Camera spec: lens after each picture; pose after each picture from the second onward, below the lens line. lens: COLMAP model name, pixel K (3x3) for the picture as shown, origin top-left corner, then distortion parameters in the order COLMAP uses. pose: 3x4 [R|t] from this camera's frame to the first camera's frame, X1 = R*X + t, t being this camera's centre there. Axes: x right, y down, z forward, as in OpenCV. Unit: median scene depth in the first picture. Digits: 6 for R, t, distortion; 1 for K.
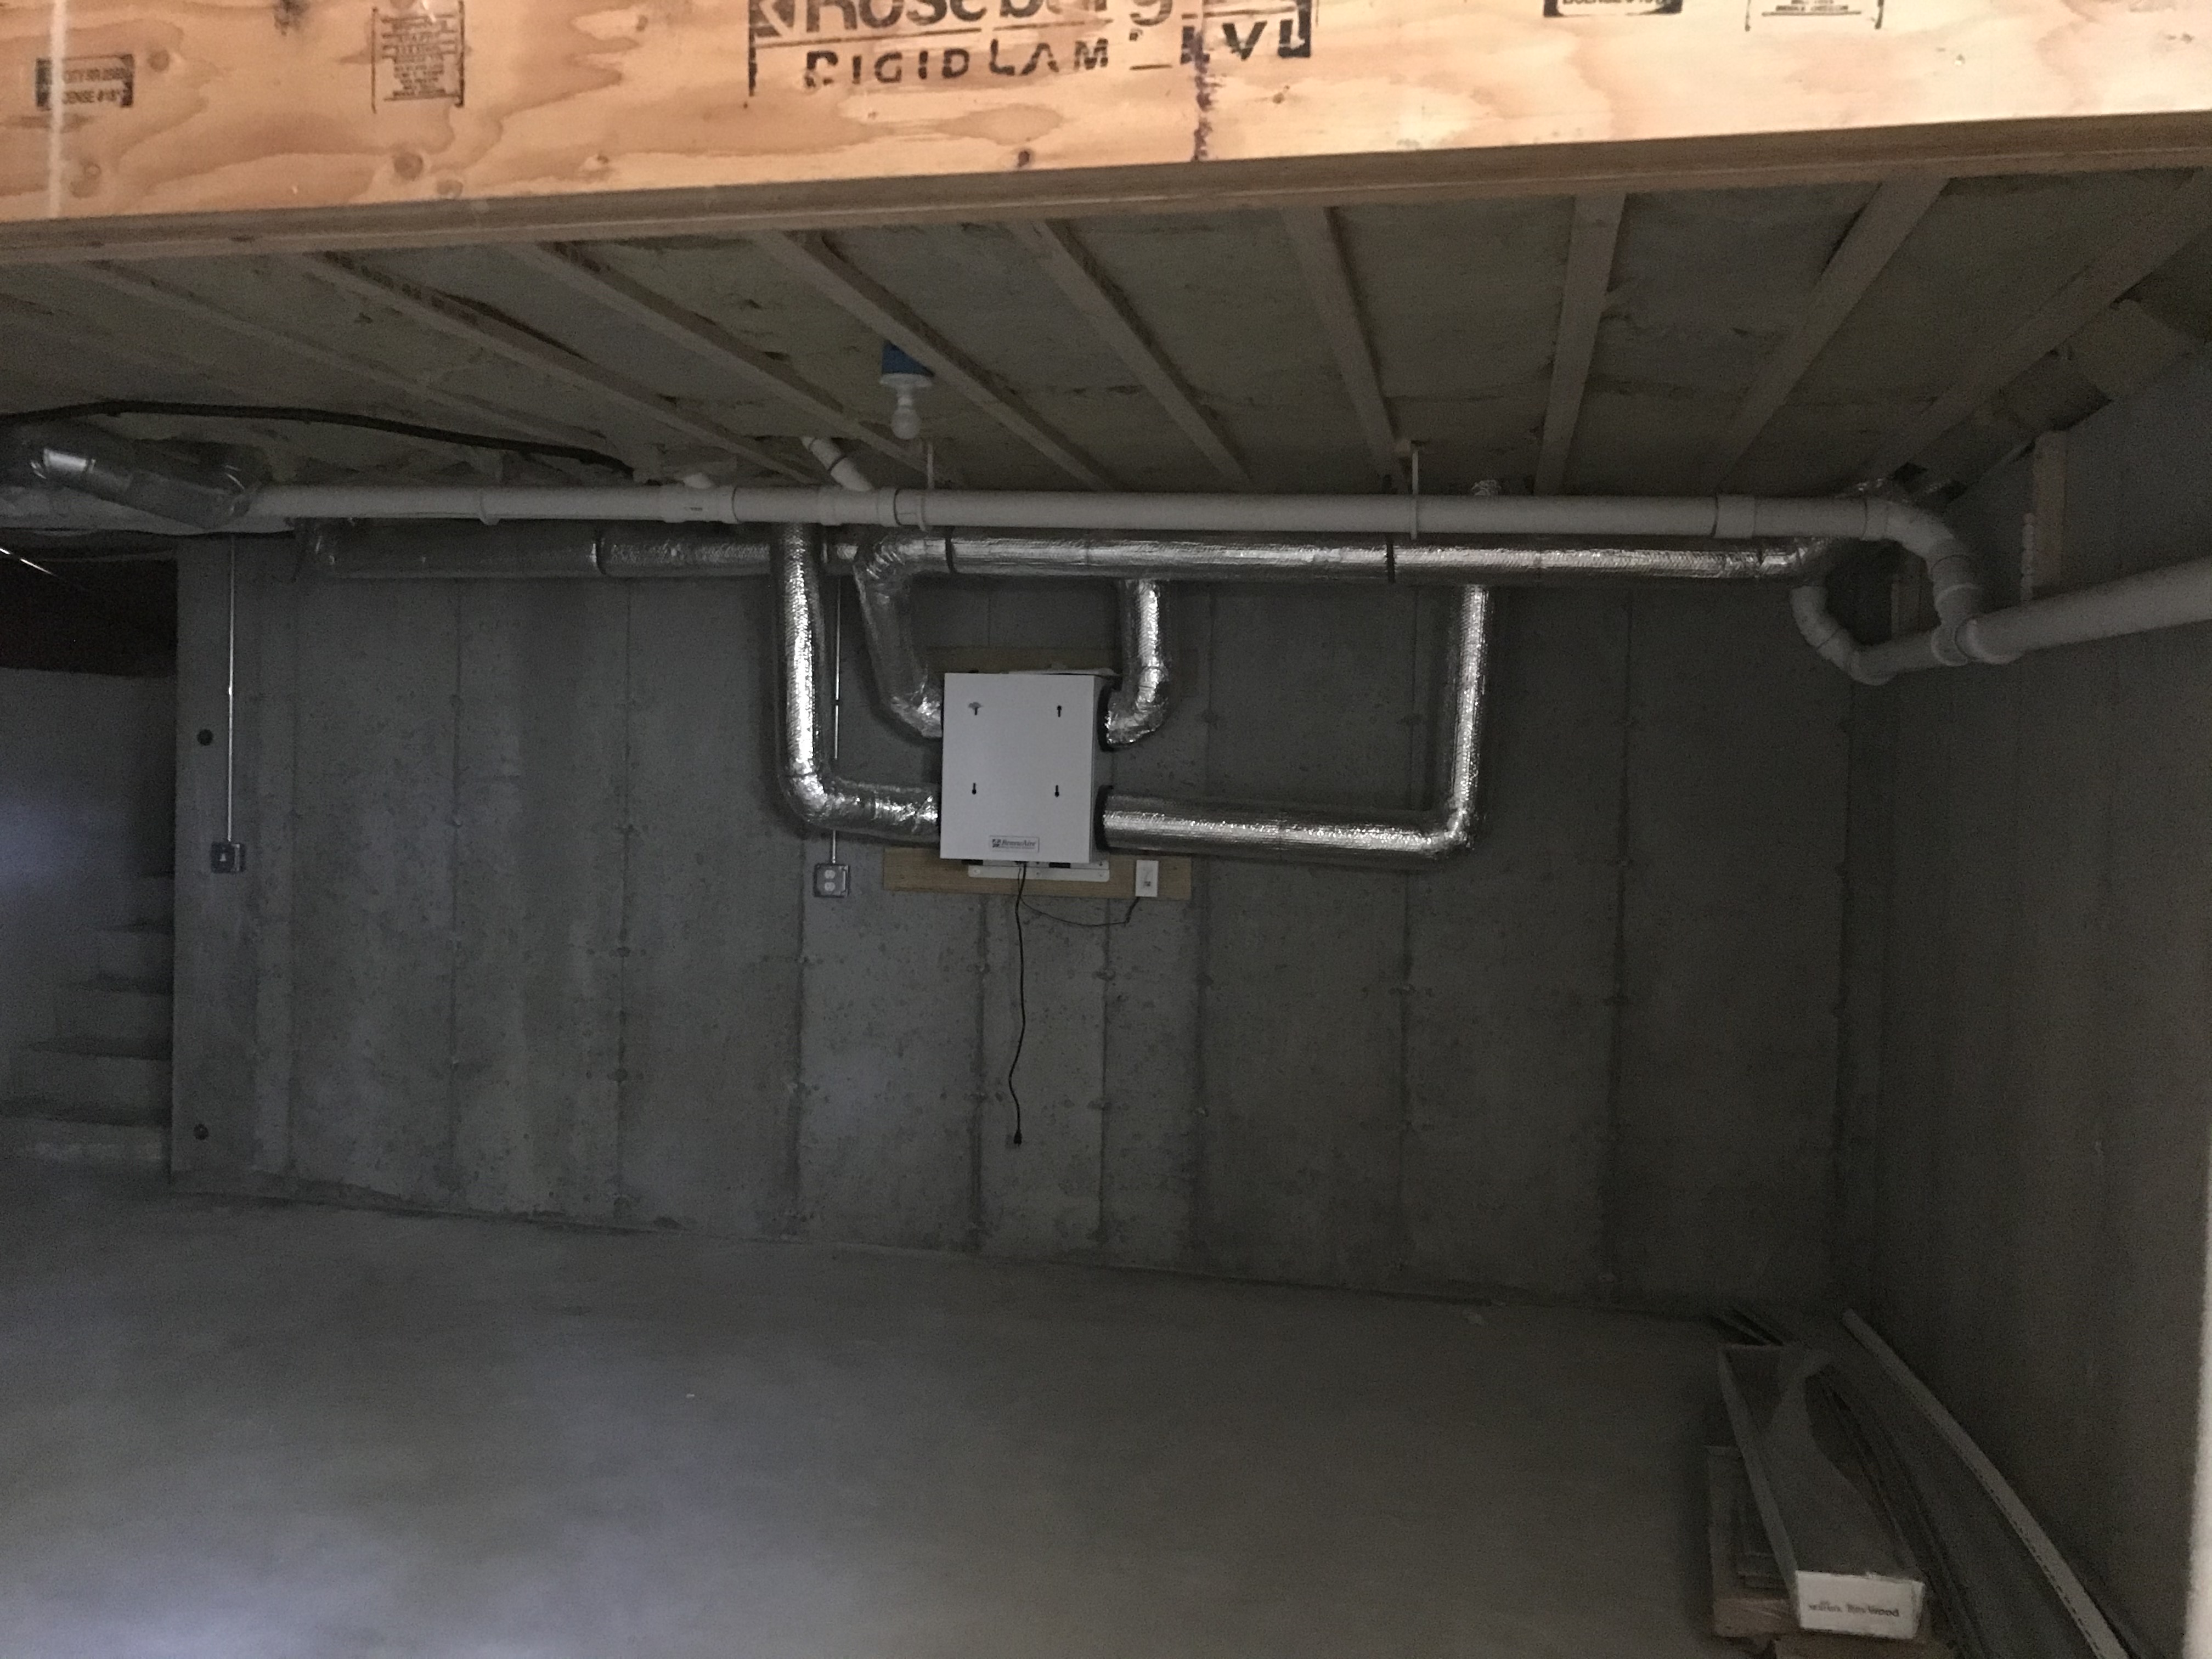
lens RADIAL K [[1812.8, 0, 1106.0], [0, 1812.8, 829.5], [0, 0, 1]] dist [0.009838, -0.007046]
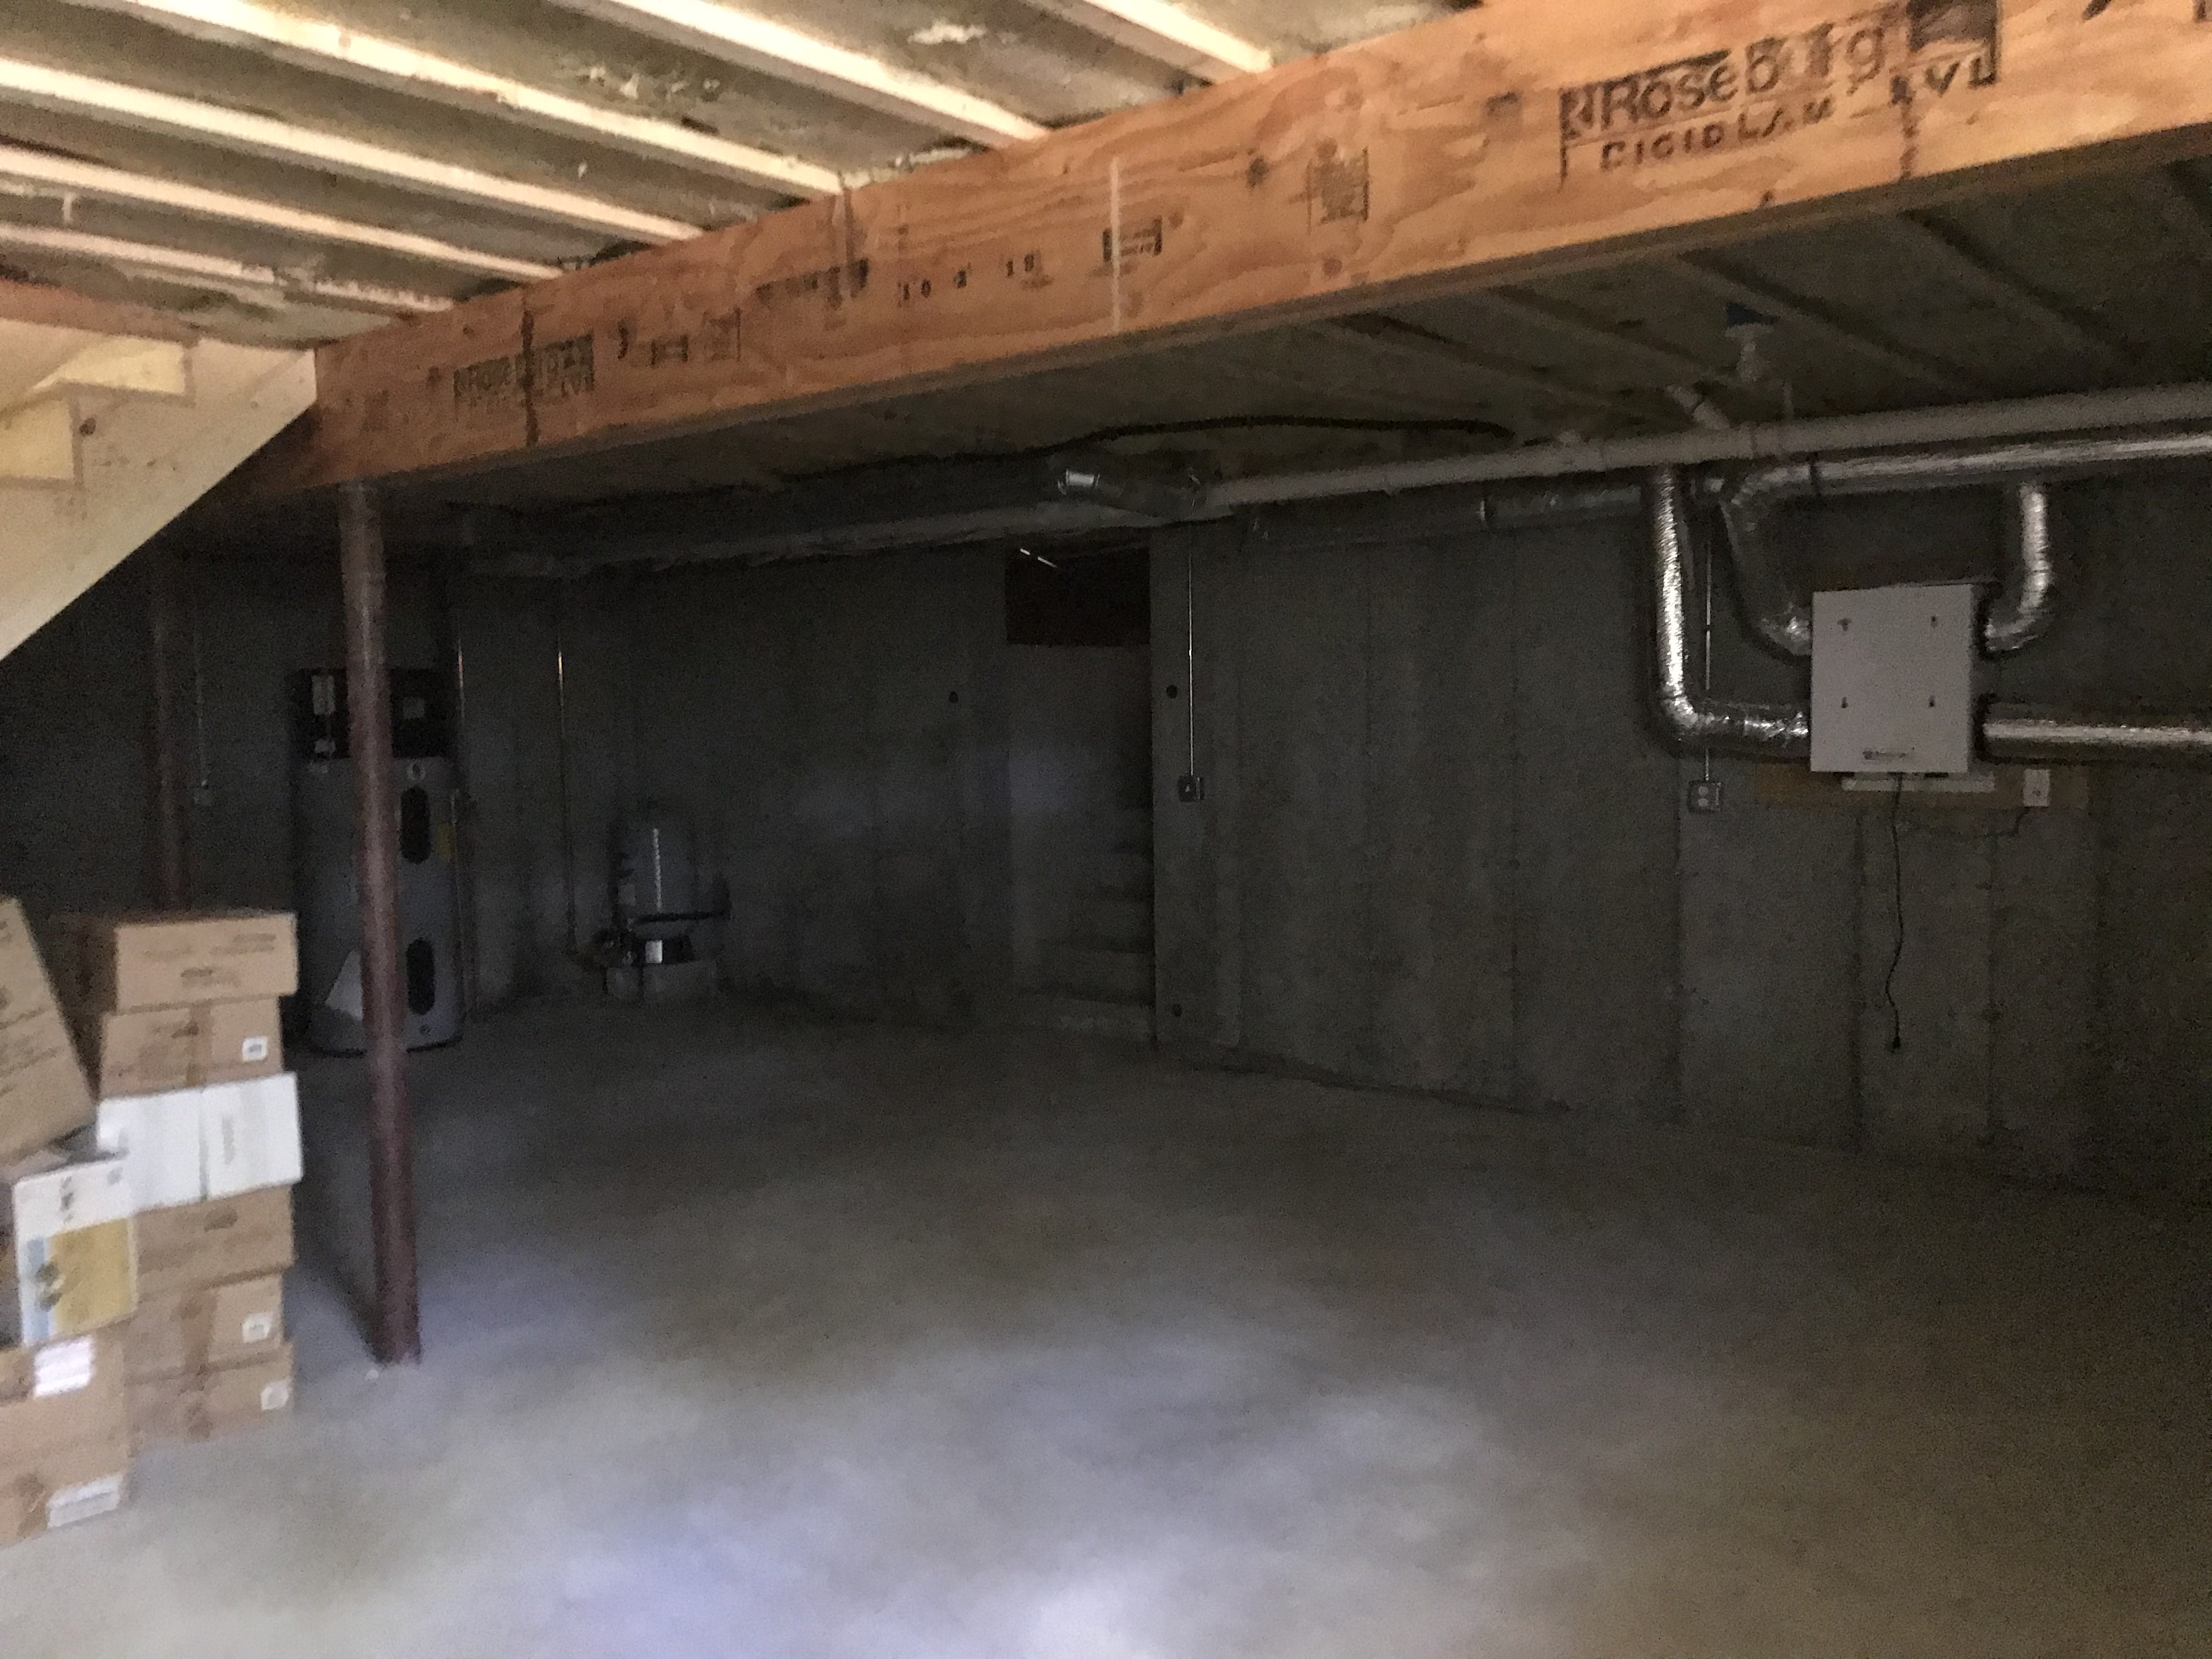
lens RADIAL K [[1872.5, 0, 1106.0], [0, 1872.5, 829.5], [0, 0, 1]] dist [-0.001741, 0.067662]
pose [[0.885519, -0.011440, -0.464462, 0.052451], [0.023667, 0.999510, 0.020503, 0.018377], [0.463999, -0.029148, 0.885356, -0.151630]]
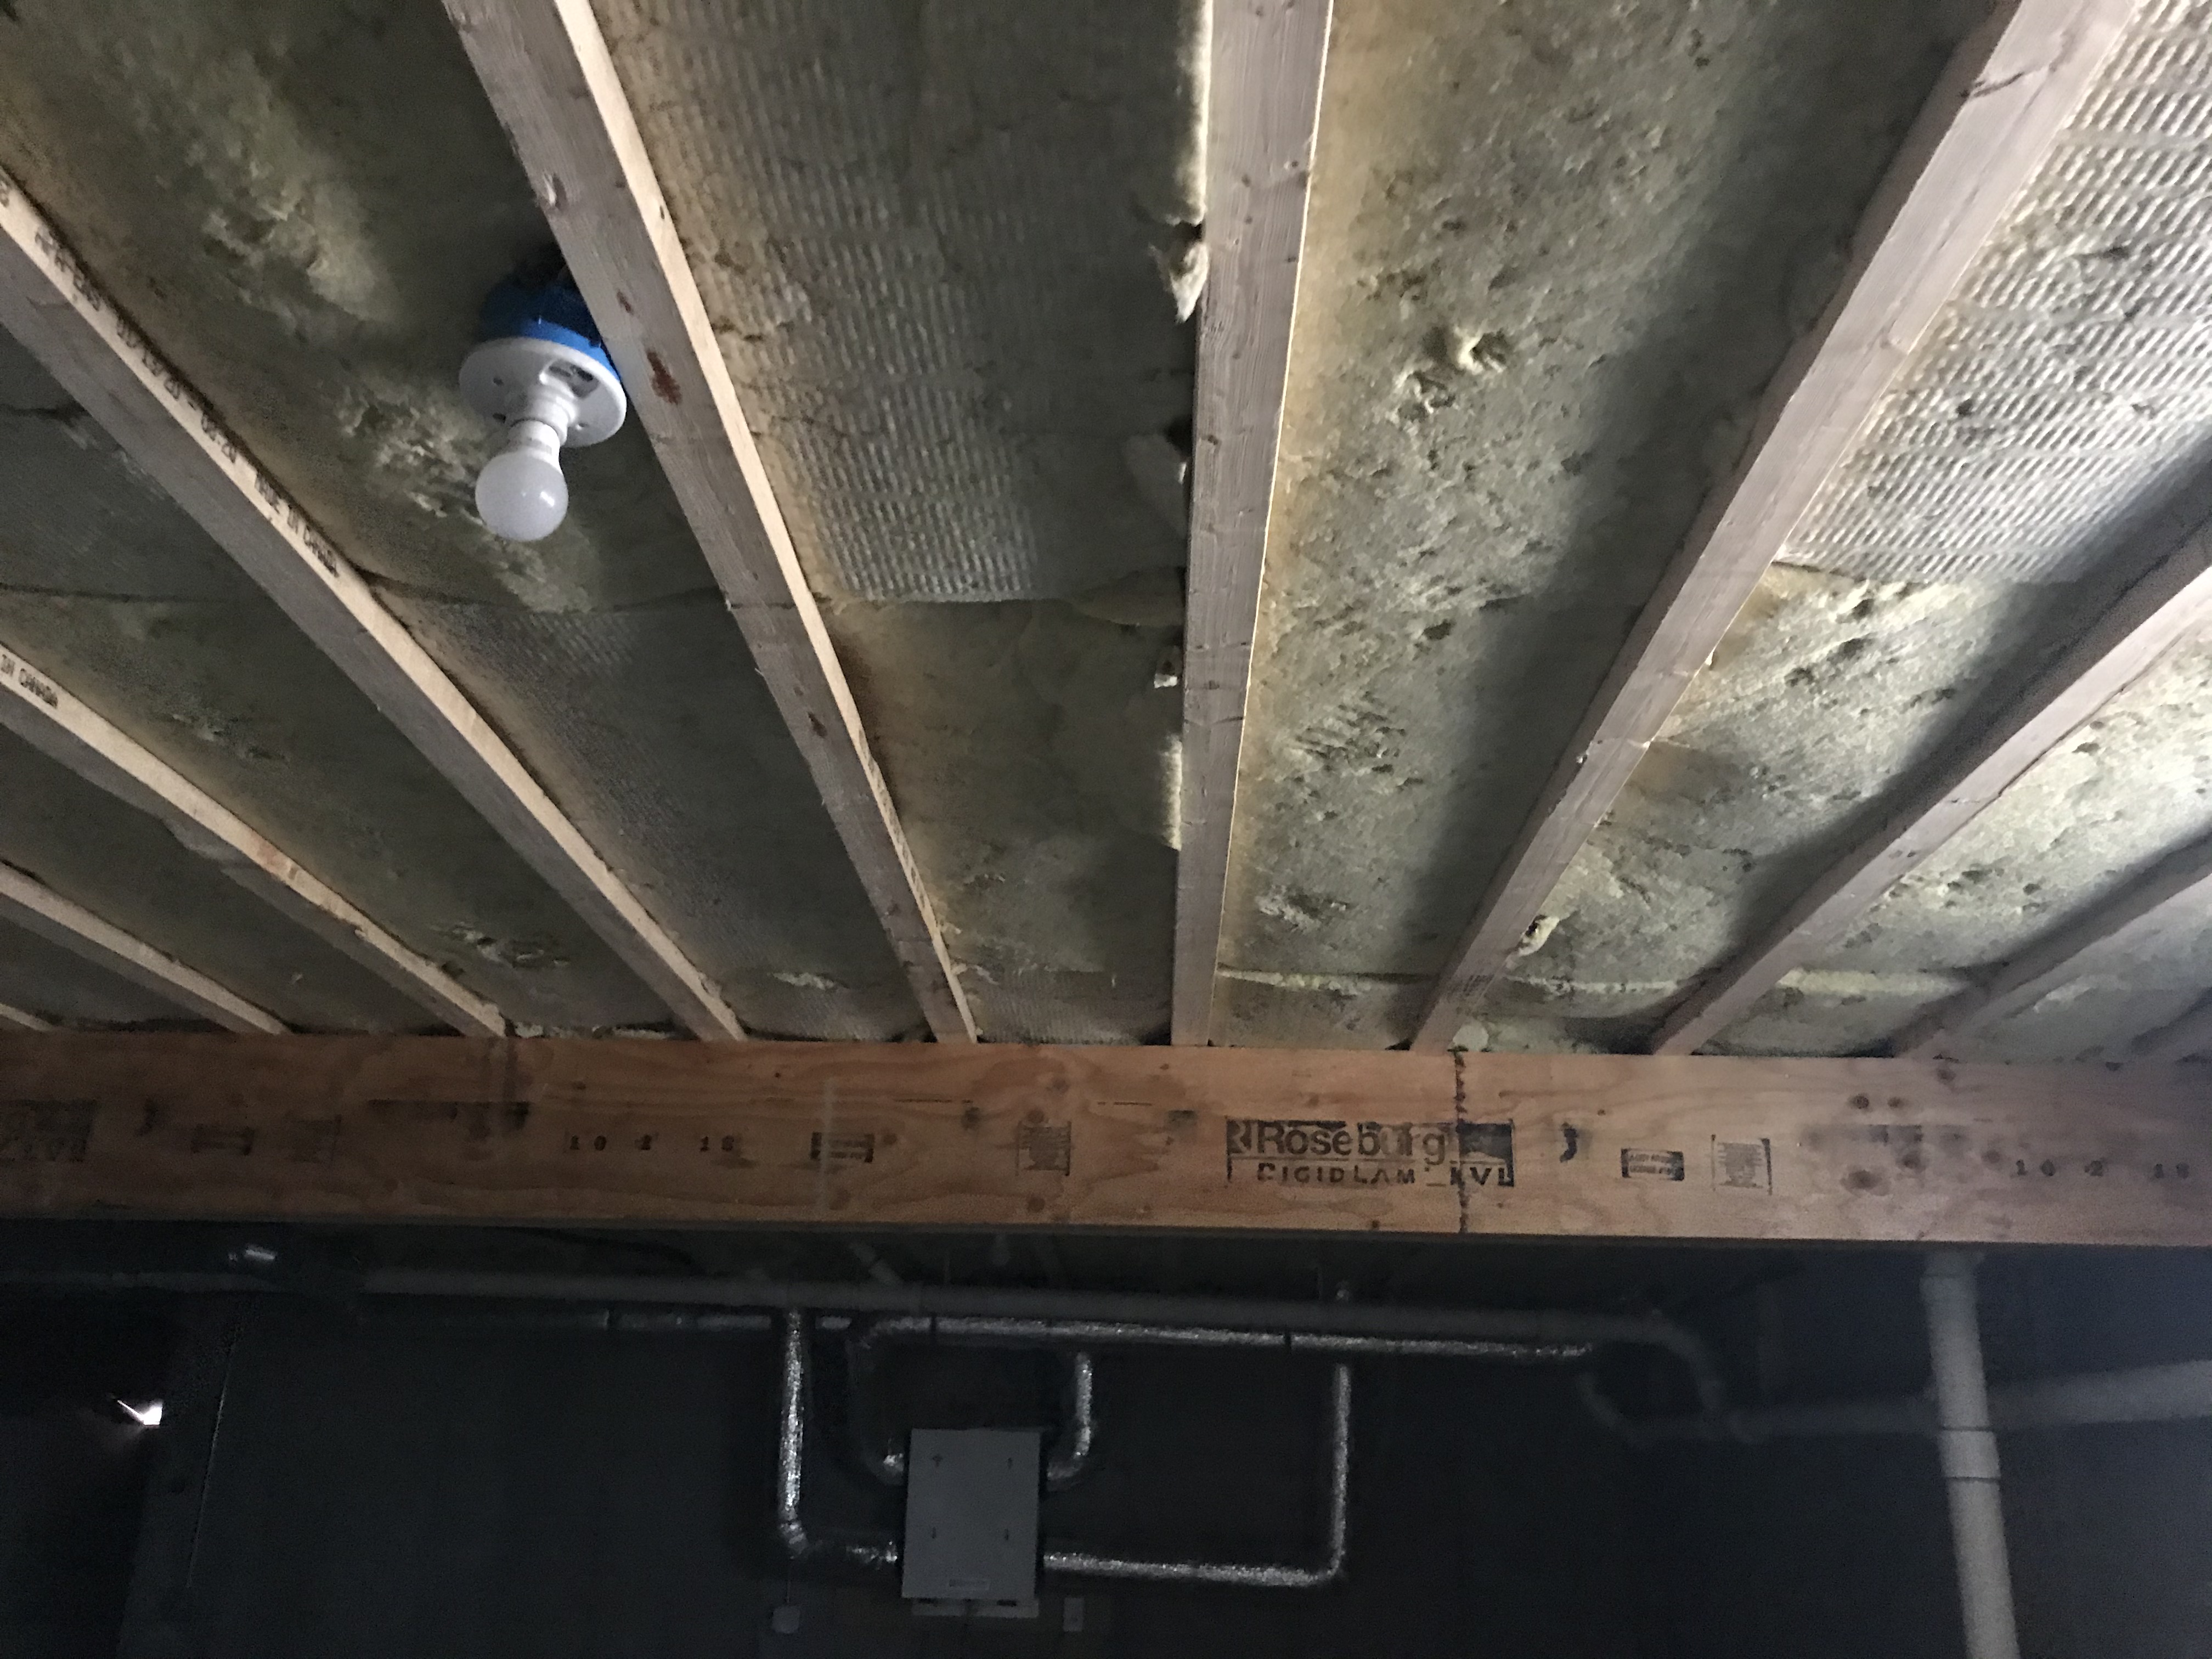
lens RADIAL K [[1920.9, 0, 1106.0], [0, 1920.9, 829.5], [0, 0, 1]] dist [0.007975, -0.005911]
pose [[0.977644, 0.066774, 0.199385, -0.256252], [0.007915, 0.935878, -0.352235, -0.009803], [-0.210120, 0.345939, 0.914427, -0.337560]]
